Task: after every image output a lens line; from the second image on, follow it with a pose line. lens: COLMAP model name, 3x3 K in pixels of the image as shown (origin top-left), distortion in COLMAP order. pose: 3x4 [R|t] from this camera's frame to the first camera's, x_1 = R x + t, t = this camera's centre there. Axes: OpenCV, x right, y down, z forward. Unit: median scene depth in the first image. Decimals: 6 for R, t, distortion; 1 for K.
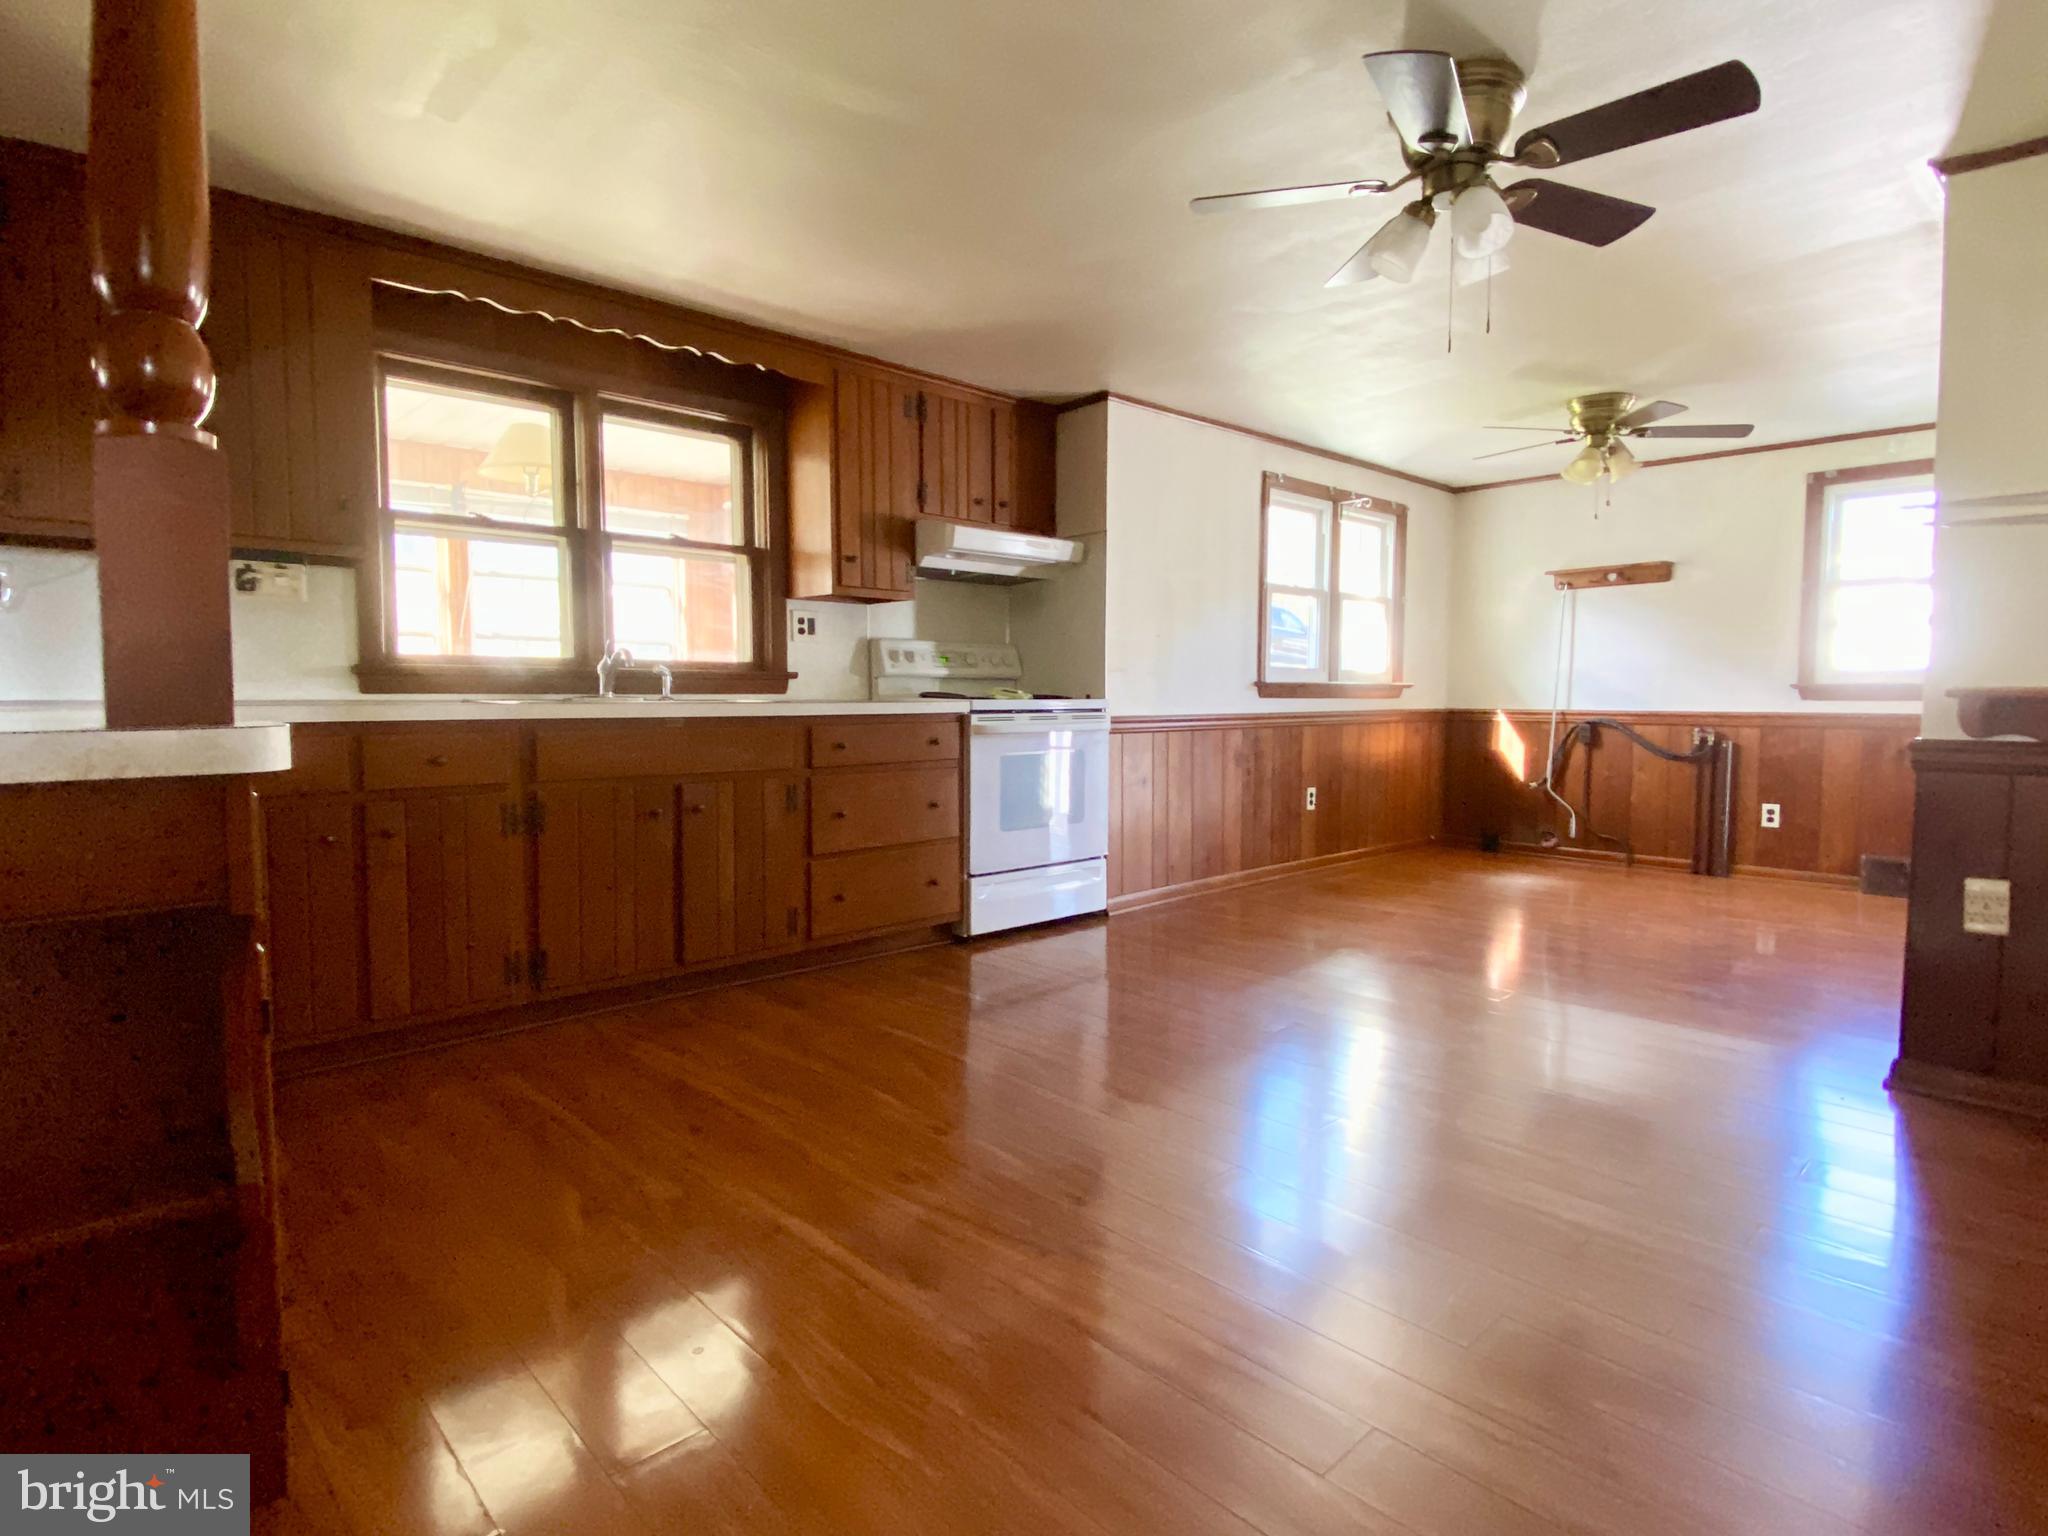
lens RADIAL K [[1061.9, 0, 1028.6], [0, 1061.9, 754.4], [0, 0, 1]] dist [0.028974, -0.035843]
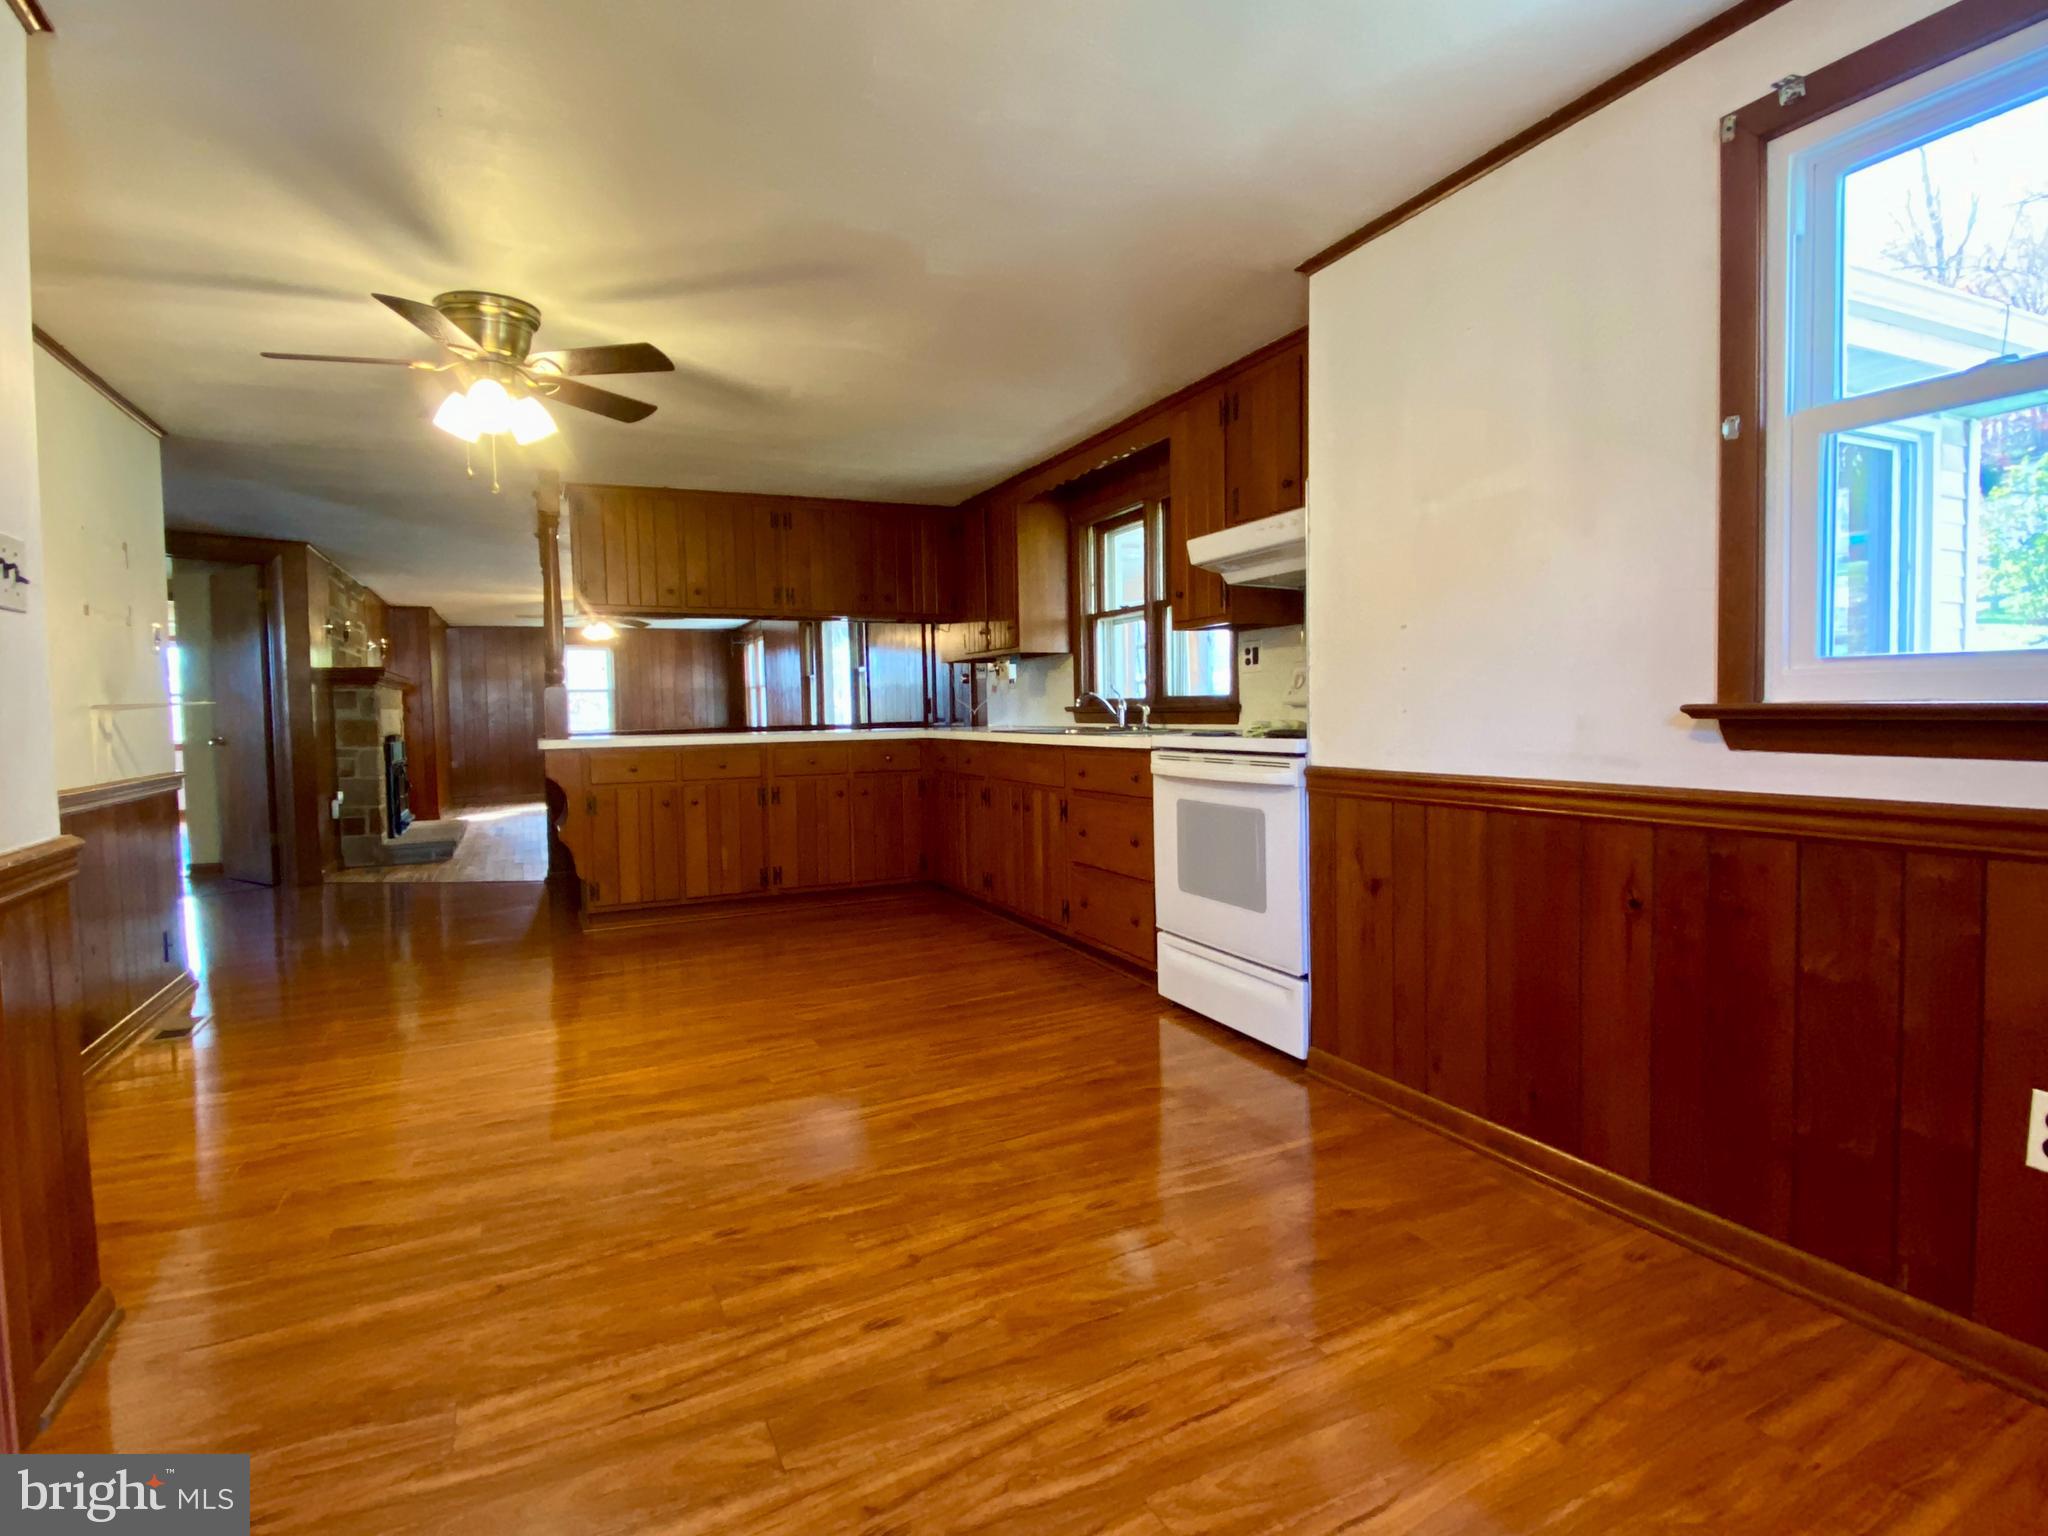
lens RADIAL K [[1061.9, 0, 1028.6], [0, 1061.9, 754.4], [0, 0, 1]] dist [0.028974, -0.035843]
pose [[-0.319333, 0.043931, -0.946624, 0.829558], [-0.039409, 0.997445, 0.059584, -0.083693], [0.946823, 0.056332, -0.316786, 1.170344]]
